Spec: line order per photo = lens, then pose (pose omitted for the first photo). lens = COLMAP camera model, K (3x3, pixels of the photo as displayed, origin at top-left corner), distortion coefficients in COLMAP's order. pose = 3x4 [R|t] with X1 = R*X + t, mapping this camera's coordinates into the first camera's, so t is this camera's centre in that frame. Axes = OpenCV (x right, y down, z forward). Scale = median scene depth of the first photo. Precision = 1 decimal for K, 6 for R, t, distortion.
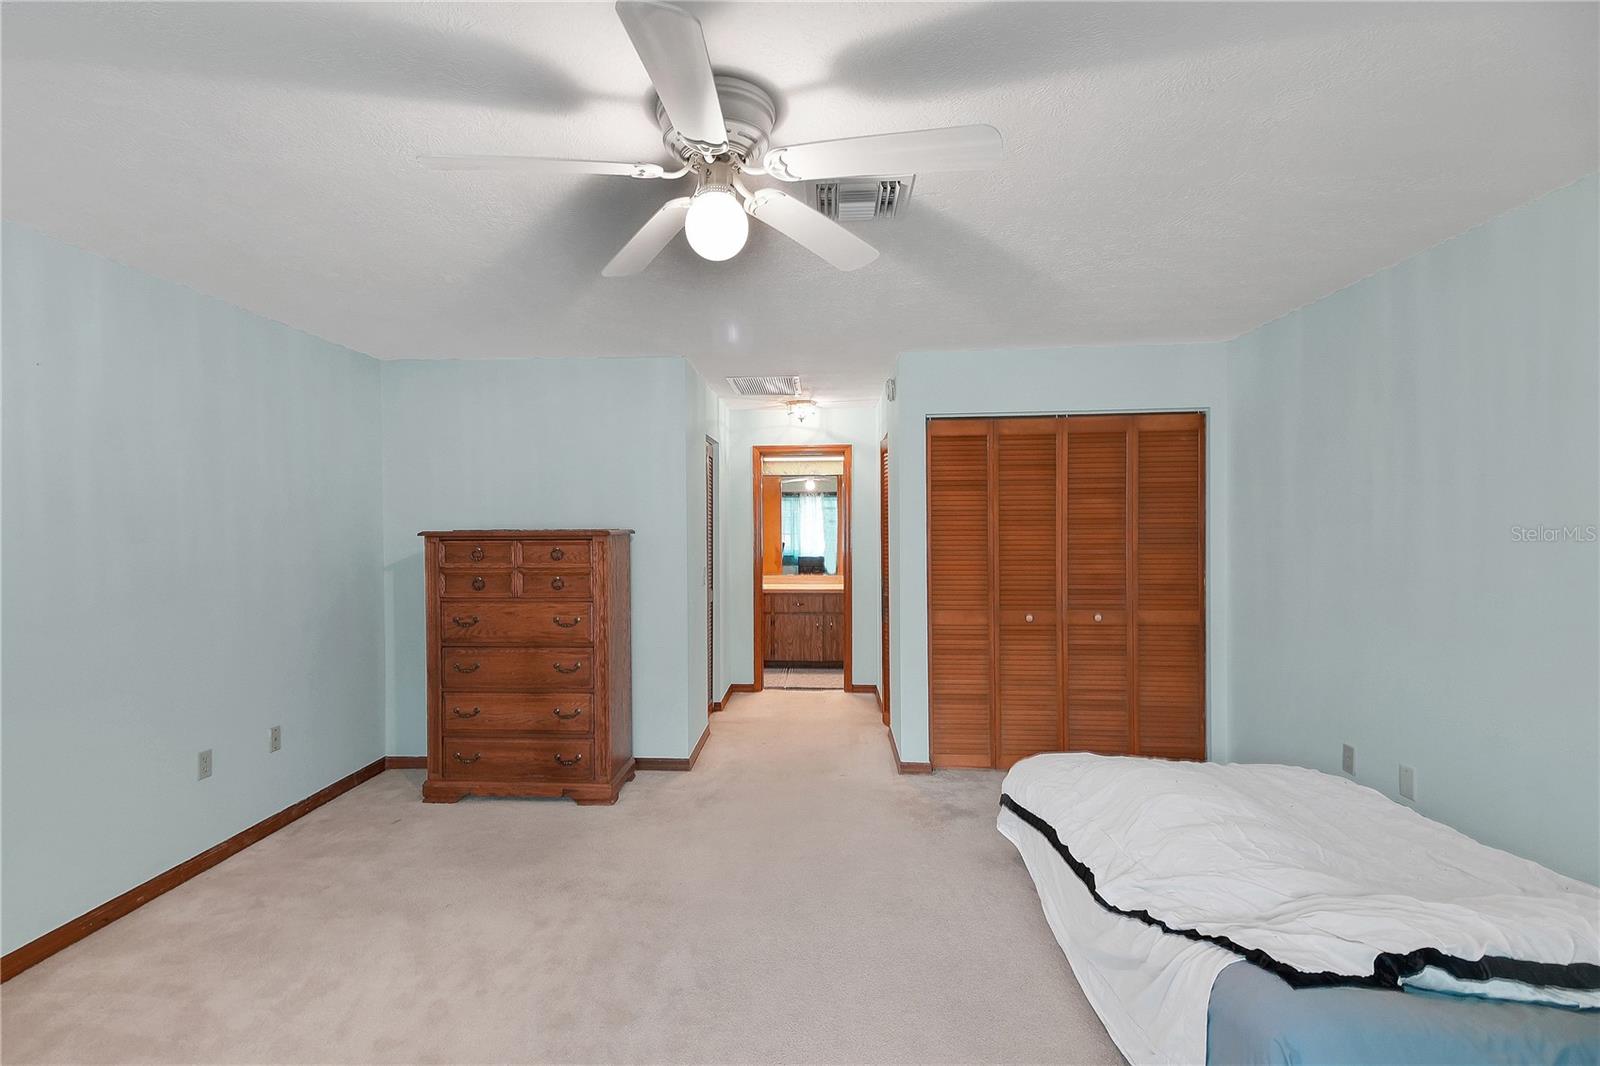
lens RADIAL K [[758.3, 0, 788.2], [0, 758.3, 533.0], [0, 0, 1]] dist [0.052177, -0.025544]
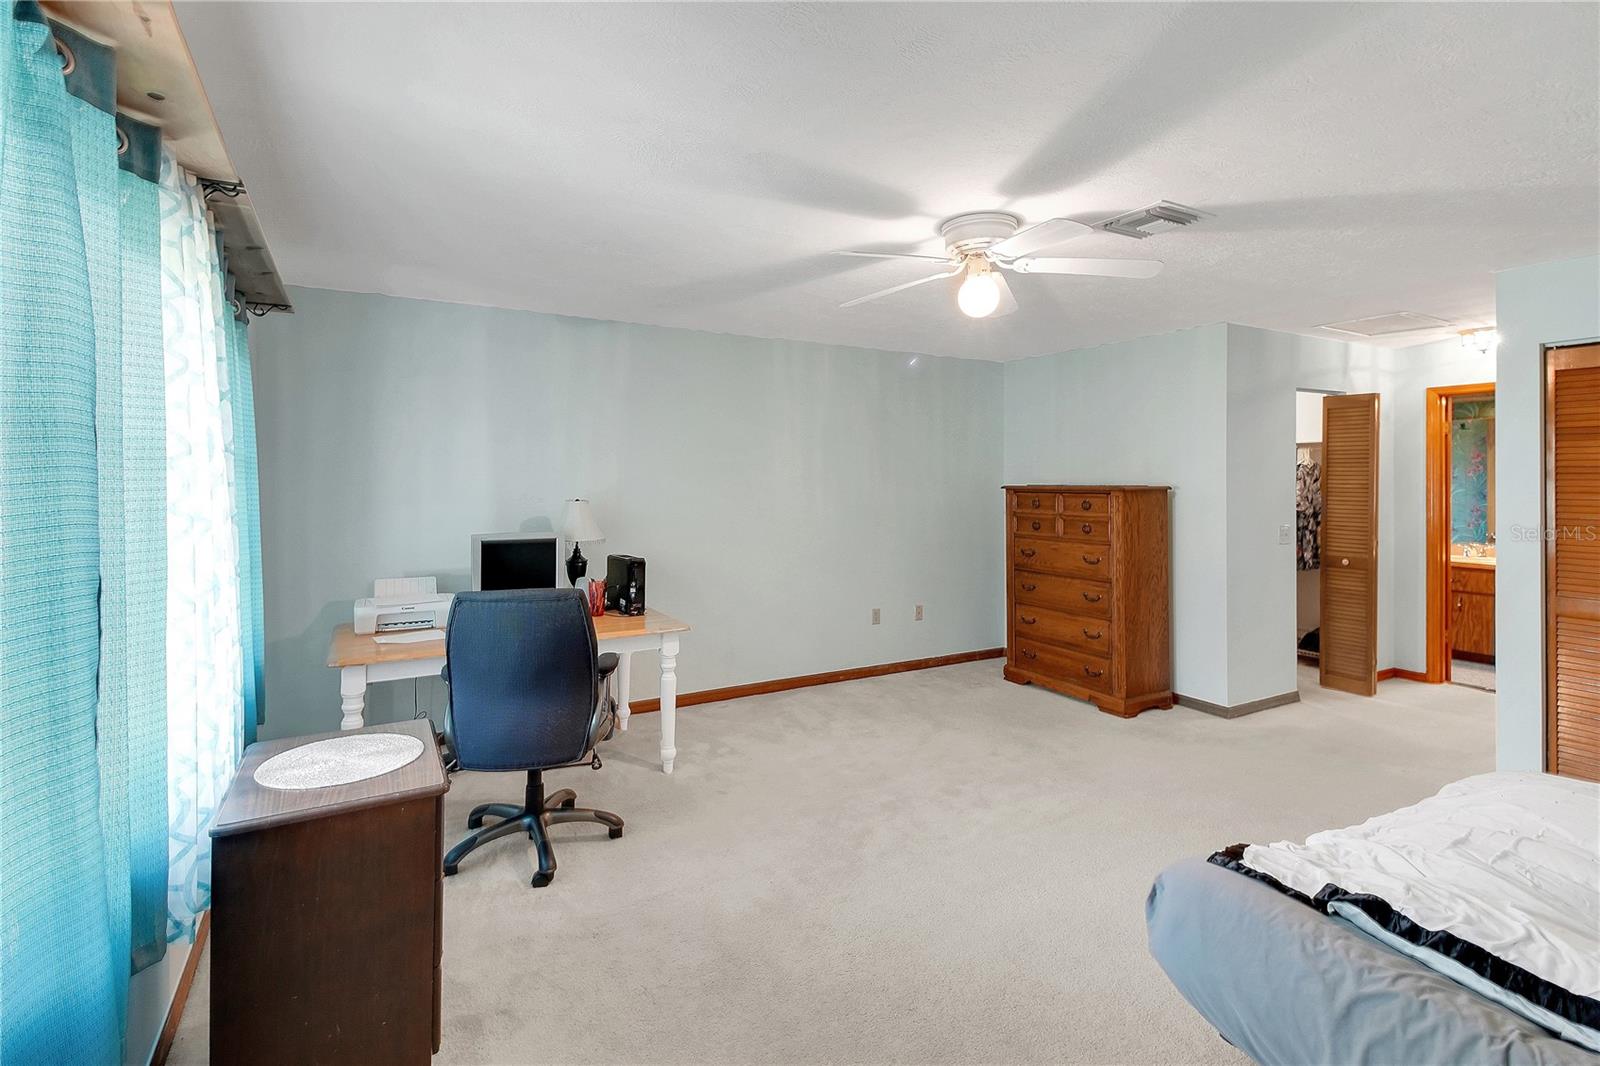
lens RADIAL K [[773.0, 0, 773.3], [0, 773.0, 479.8], [0, 0, 1]] dist [0.047507, -0.024687]
pose [[0.522634, 0.005124, -0.852542, 0.511094], [-0.010362, 0.999946, -0.000343, -0.007870], [0.852494, 0.009013, 0.522659, -0.099469]]
